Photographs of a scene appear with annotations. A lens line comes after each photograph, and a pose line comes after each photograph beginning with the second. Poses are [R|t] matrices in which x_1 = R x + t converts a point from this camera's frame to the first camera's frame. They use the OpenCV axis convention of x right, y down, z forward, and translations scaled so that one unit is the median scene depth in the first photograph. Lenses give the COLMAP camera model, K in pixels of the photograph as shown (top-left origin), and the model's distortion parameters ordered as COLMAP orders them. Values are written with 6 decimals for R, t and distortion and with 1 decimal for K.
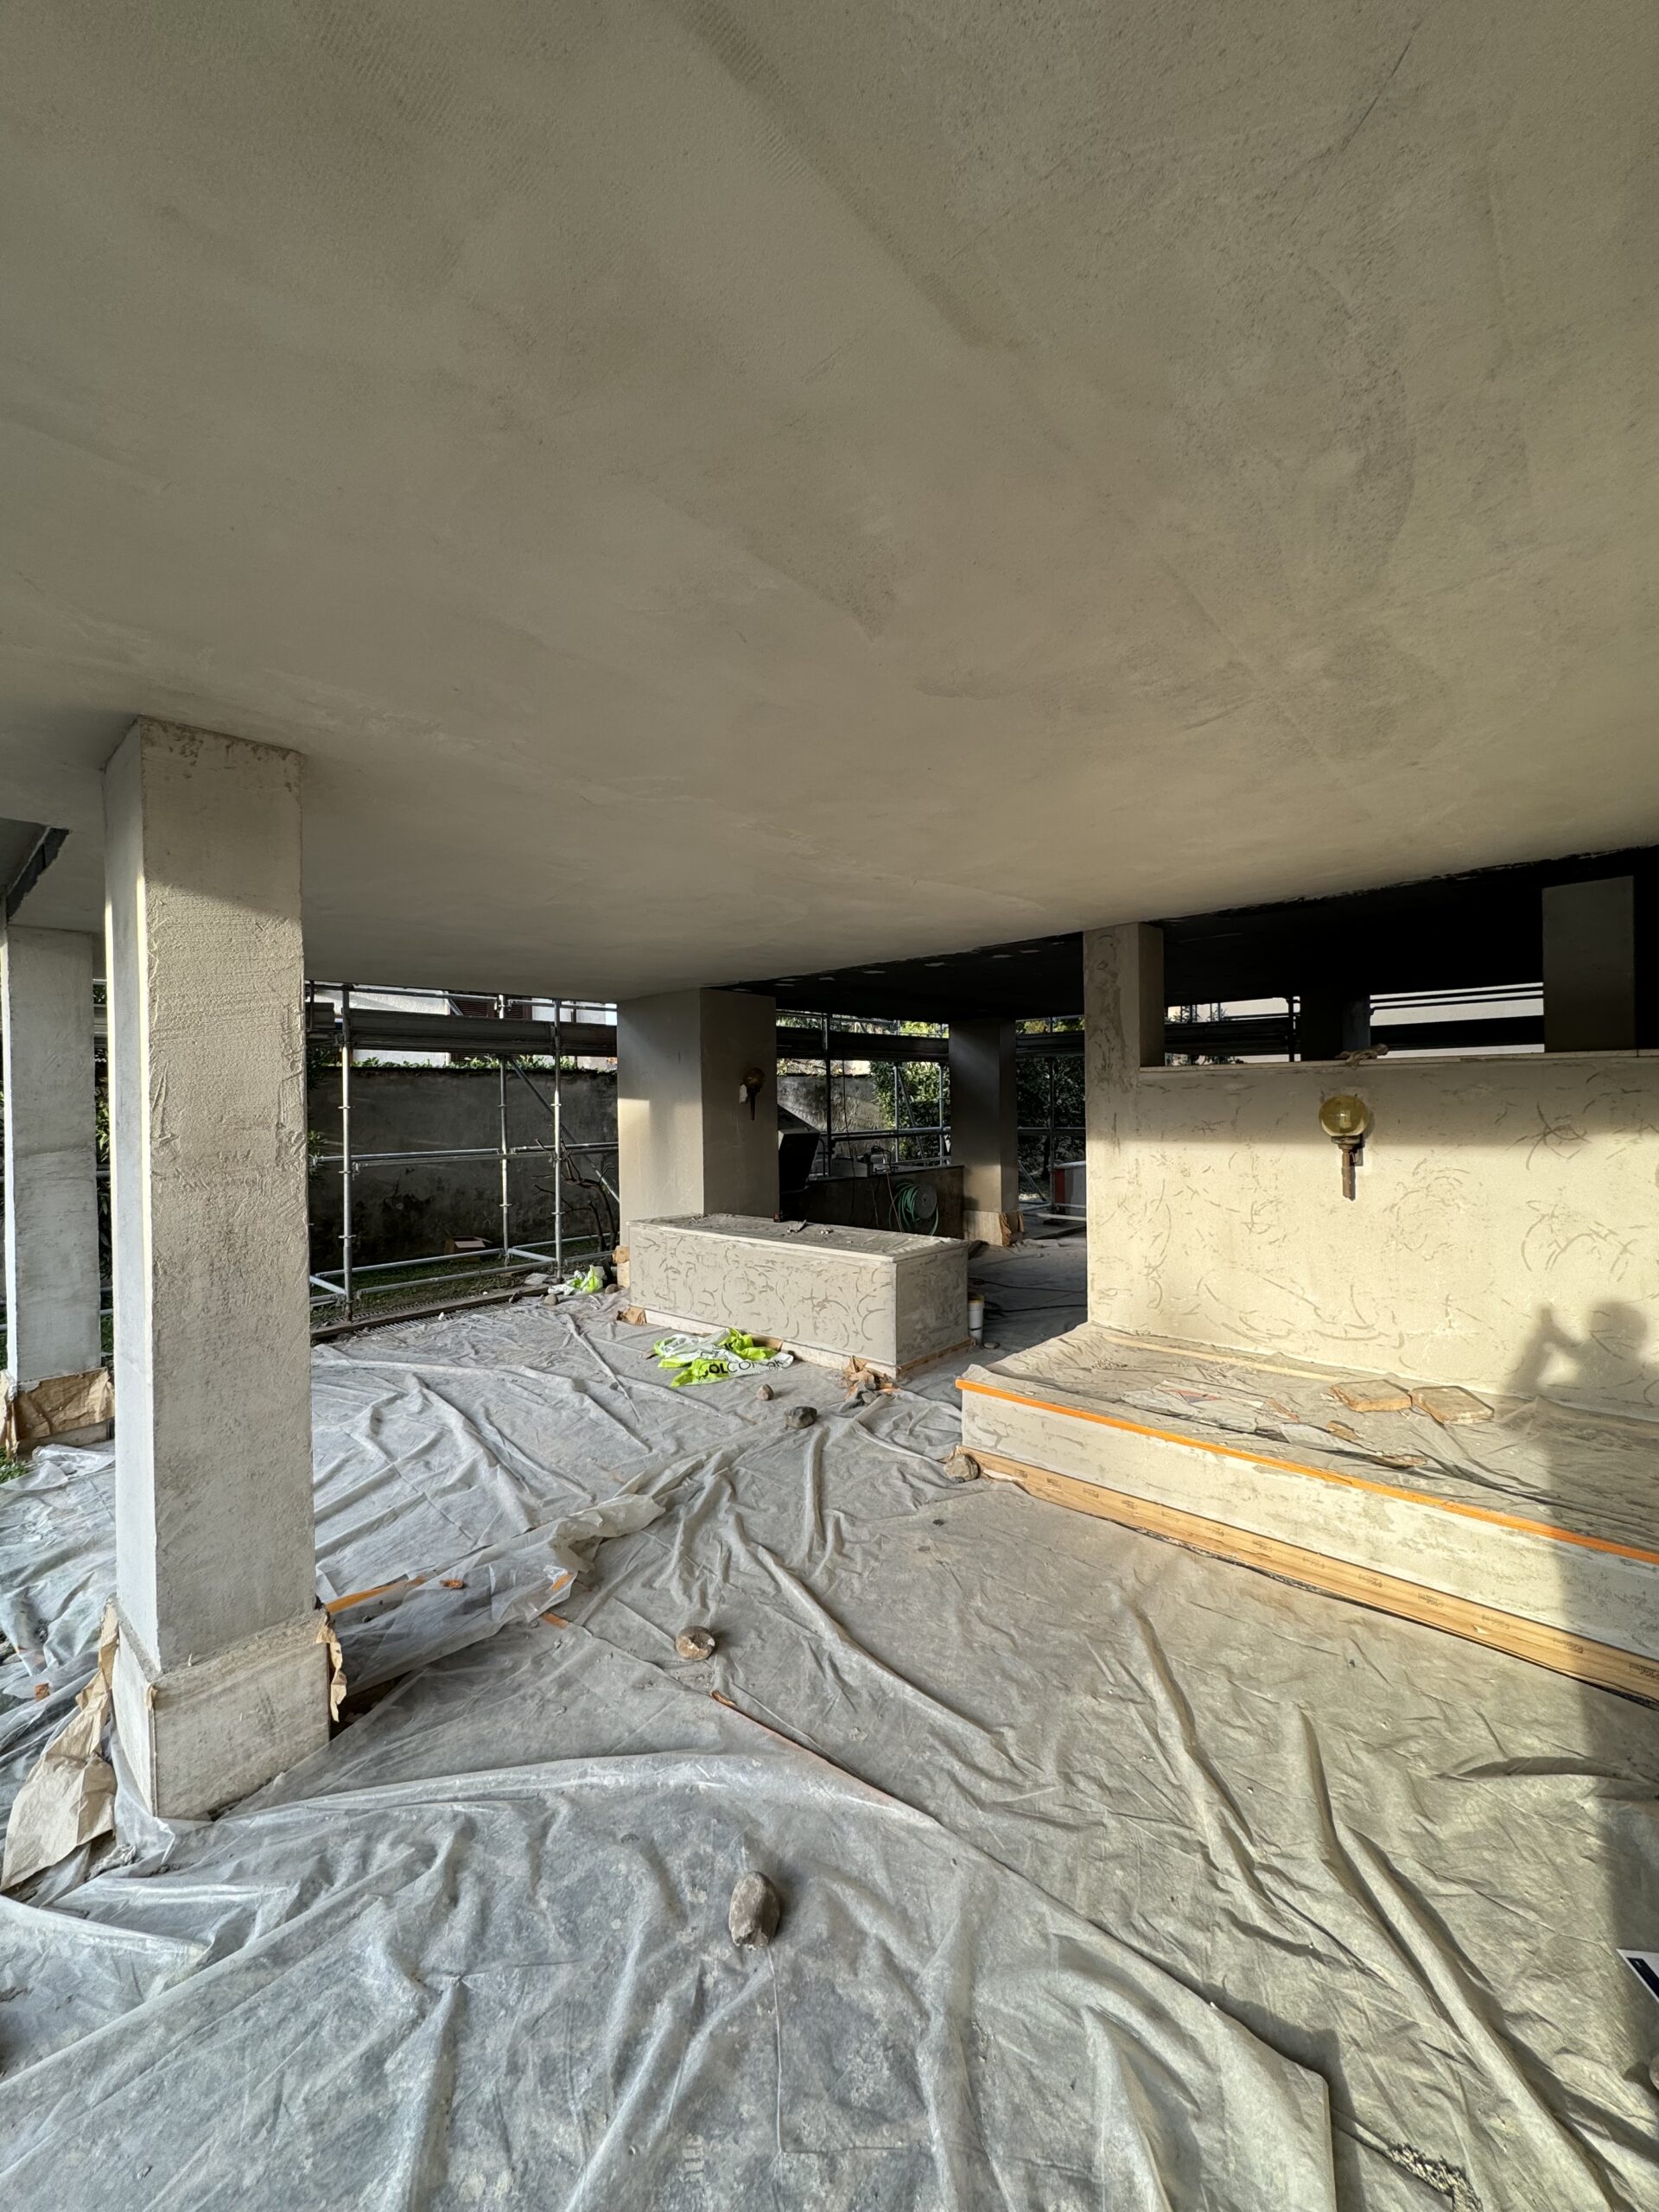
lens RADIAL K [[887.9, 0, 829.5], [0, 887.9, 1106.0], [0, 0, 1]] dist [0.000308, 0.000041]
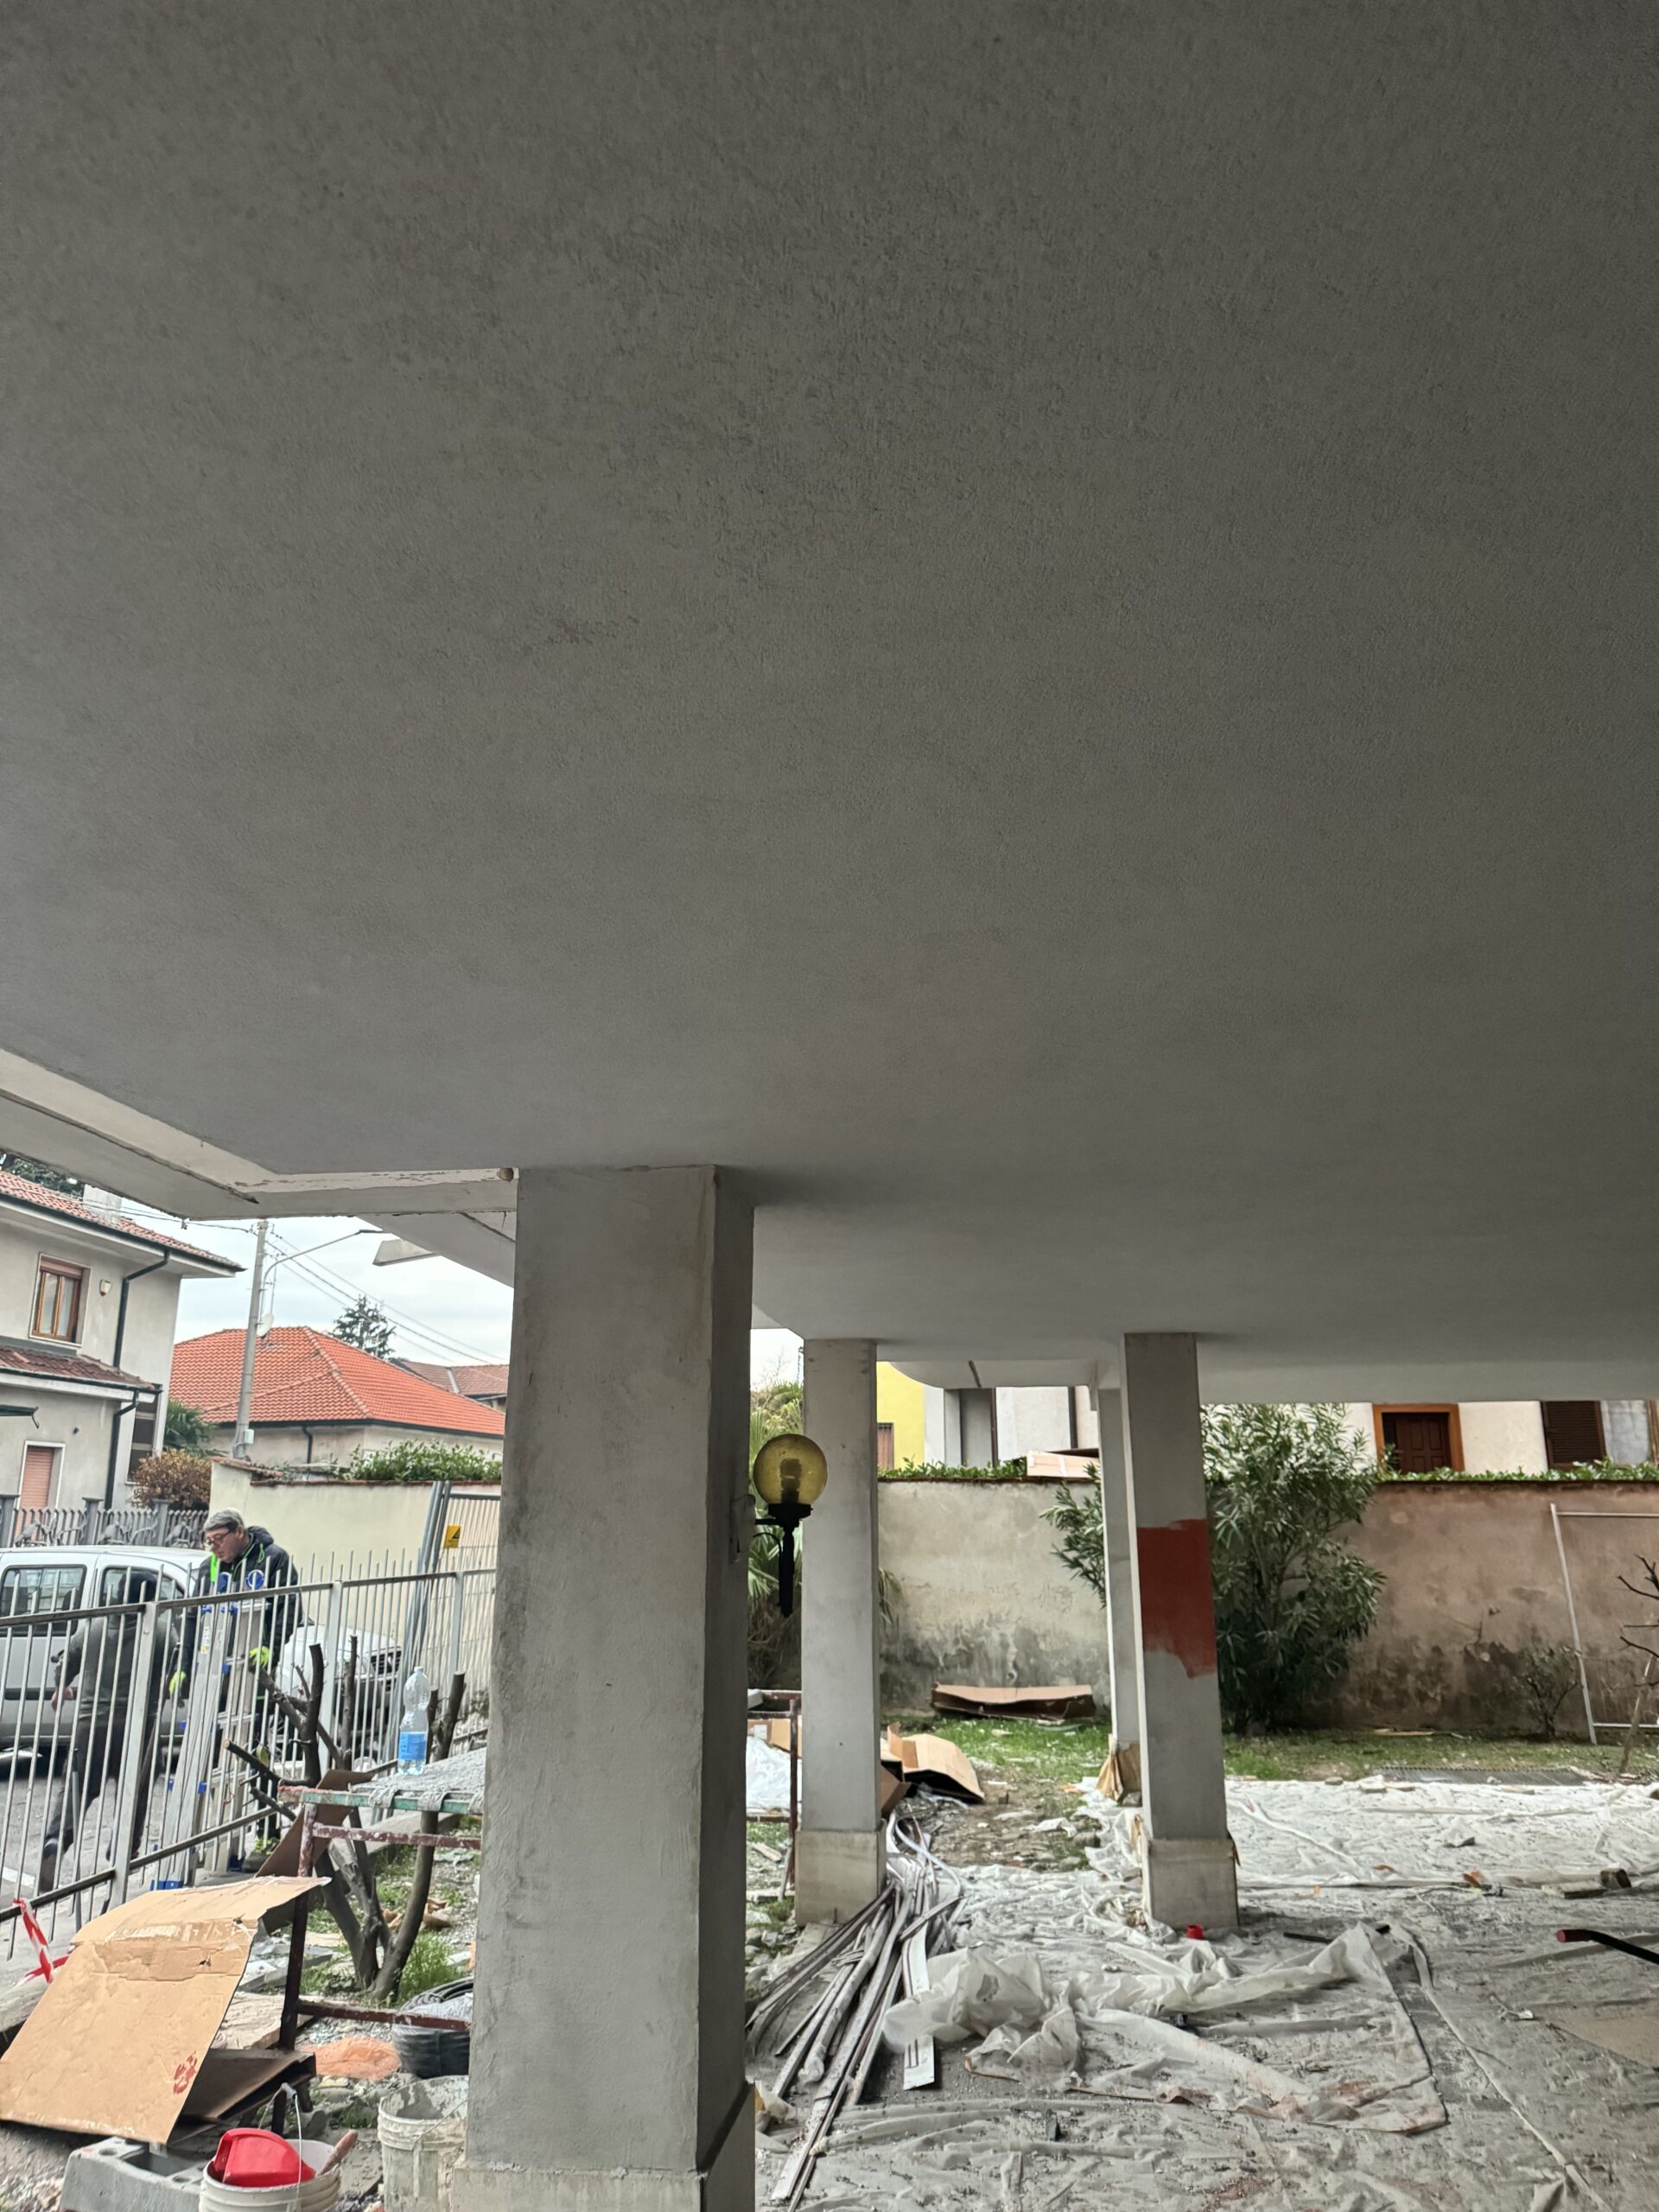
lens RADIAL K [[1526.0, 0, 829.5], [0, 1526.0, 1106.0], [0, 0, 1]] dist [0.005299, -0.005786]
pose [[0.582066, -0.205942, -0.786631, 0.367568], [-0.013067, 0.964903, -0.262283, 0.001396], [0.813037, 0.162945, 0.558946, -0.346522]]
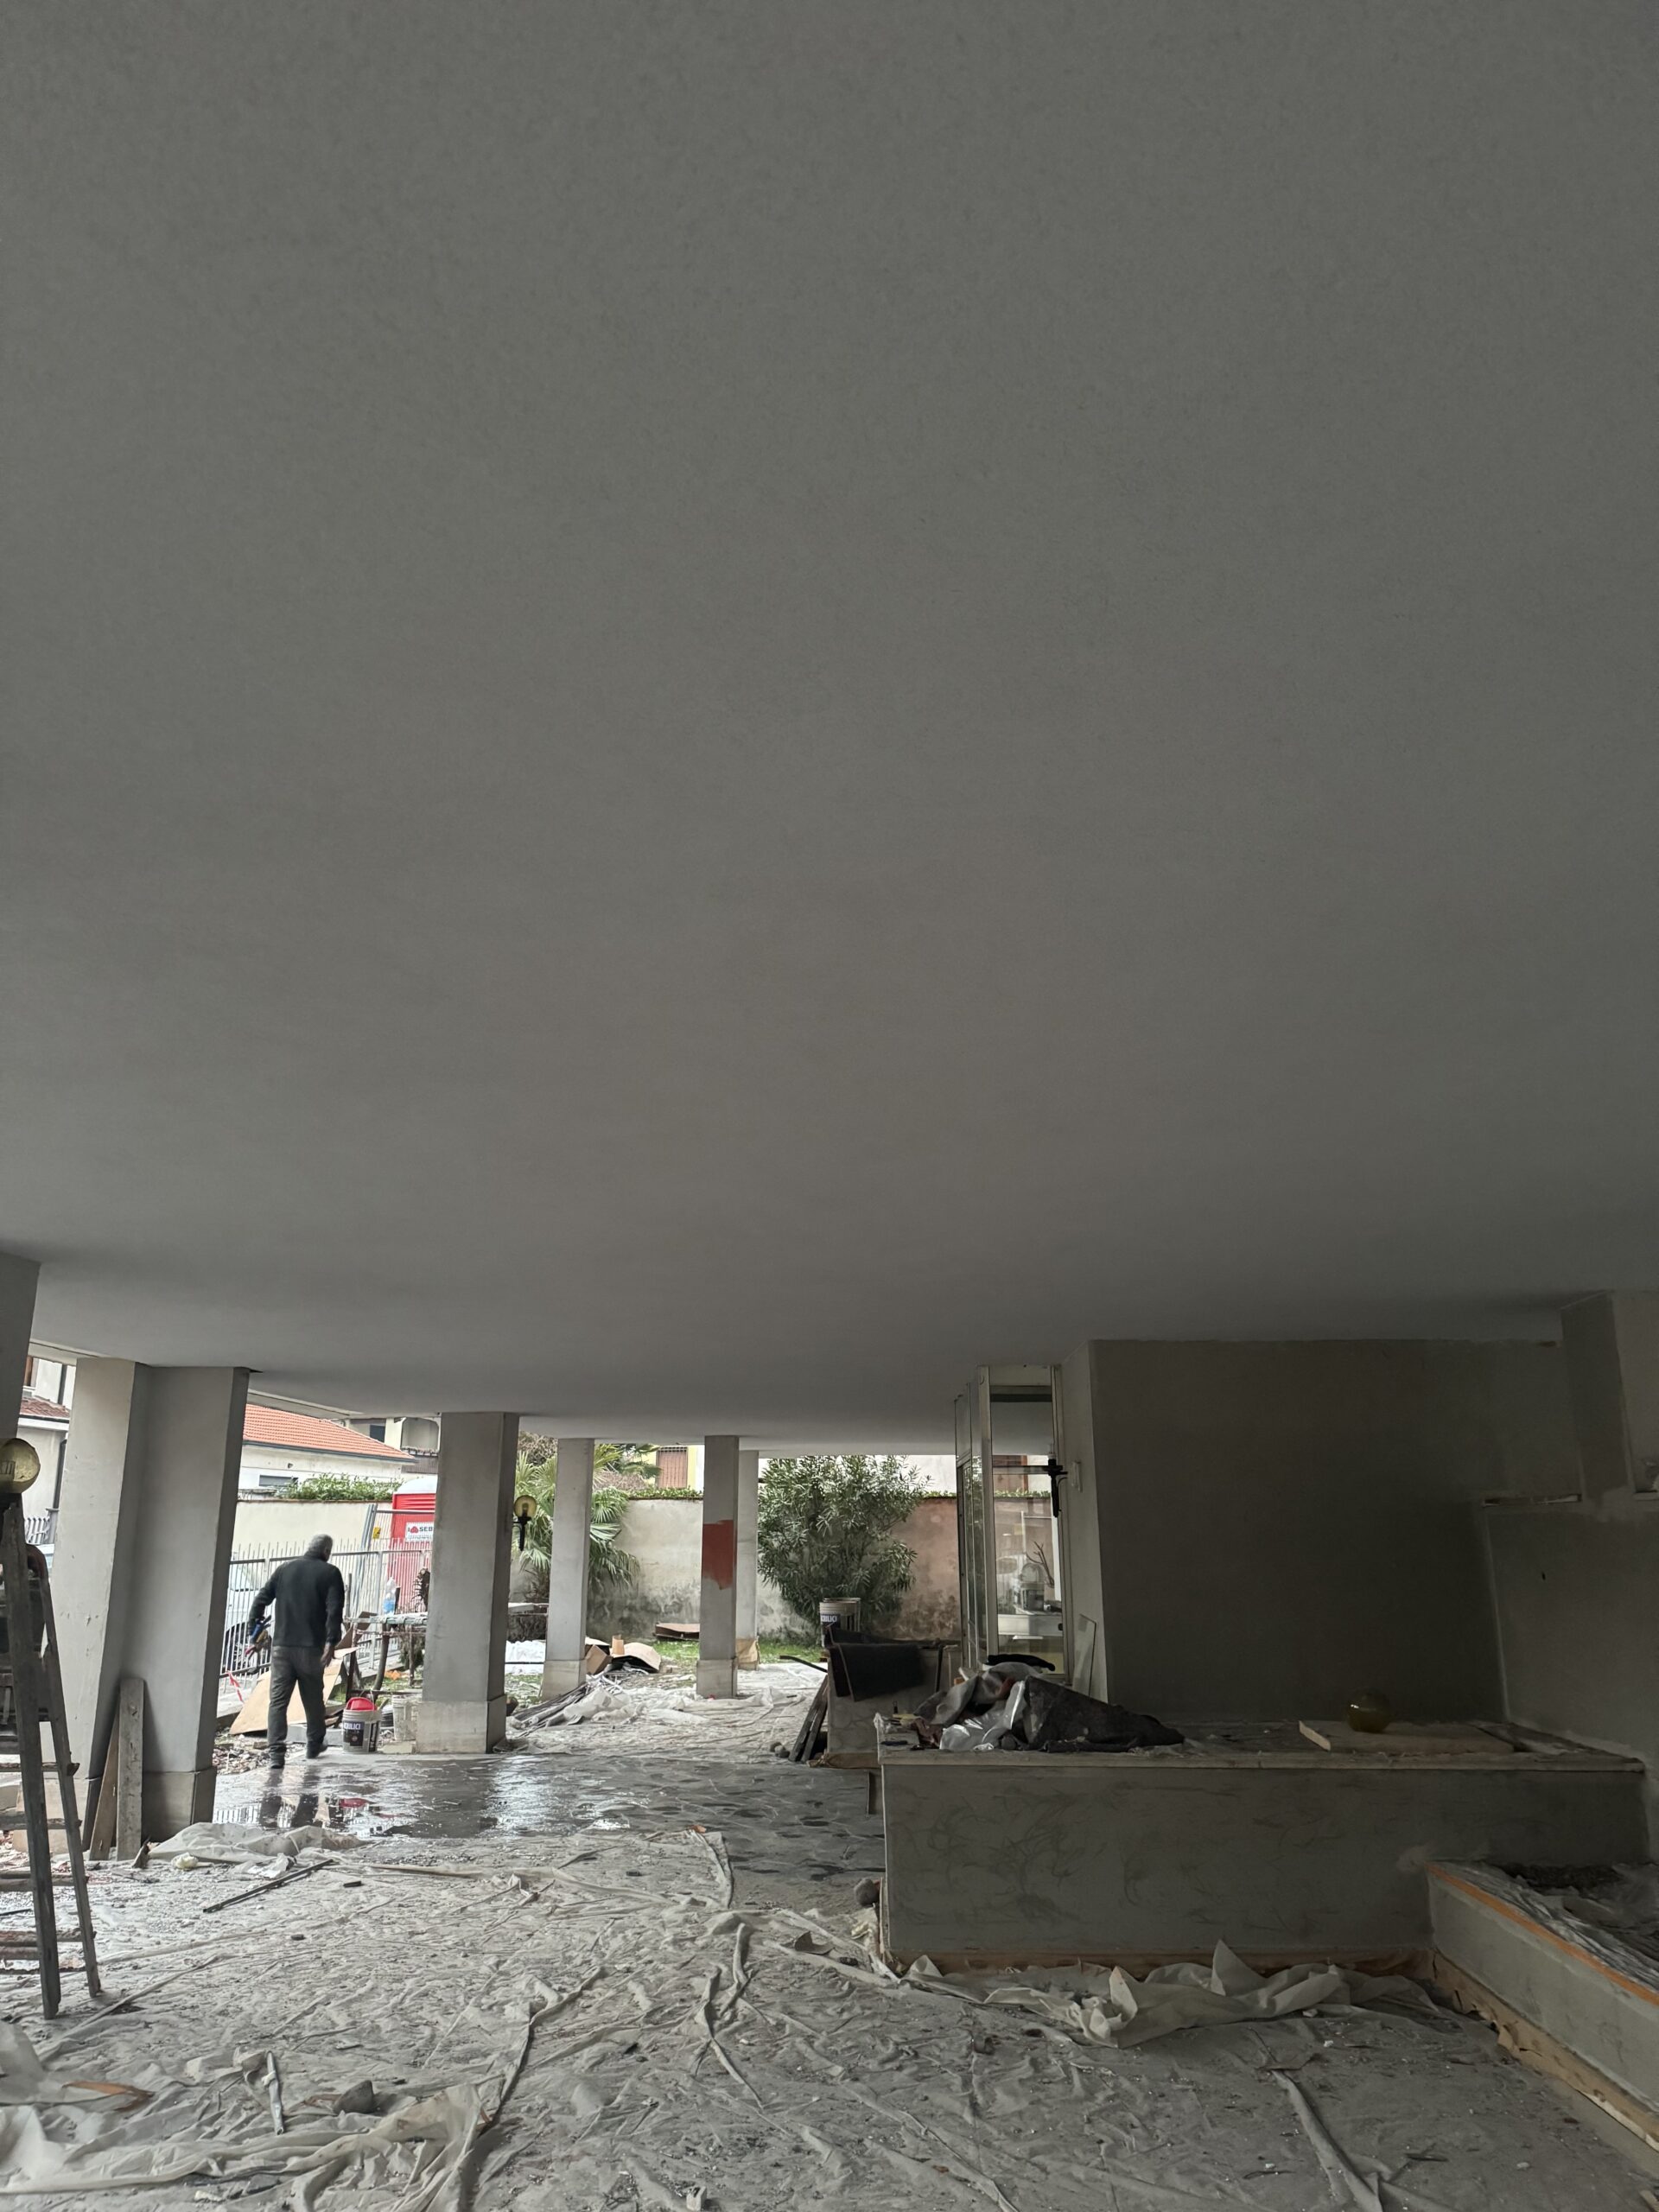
lens RADIAL K [[1503.7, 0, 790.6], [0, 1503.7, 1103.5], [0, 0, 1]] dist [0.001839, -0.000158]
pose [[0.641816, -0.202294, -0.739695, 1.223487], [-0.008070, 0.962743, -0.270296, 0.002014], [0.766816, 0.179450, 0.616272, -0.807786]]
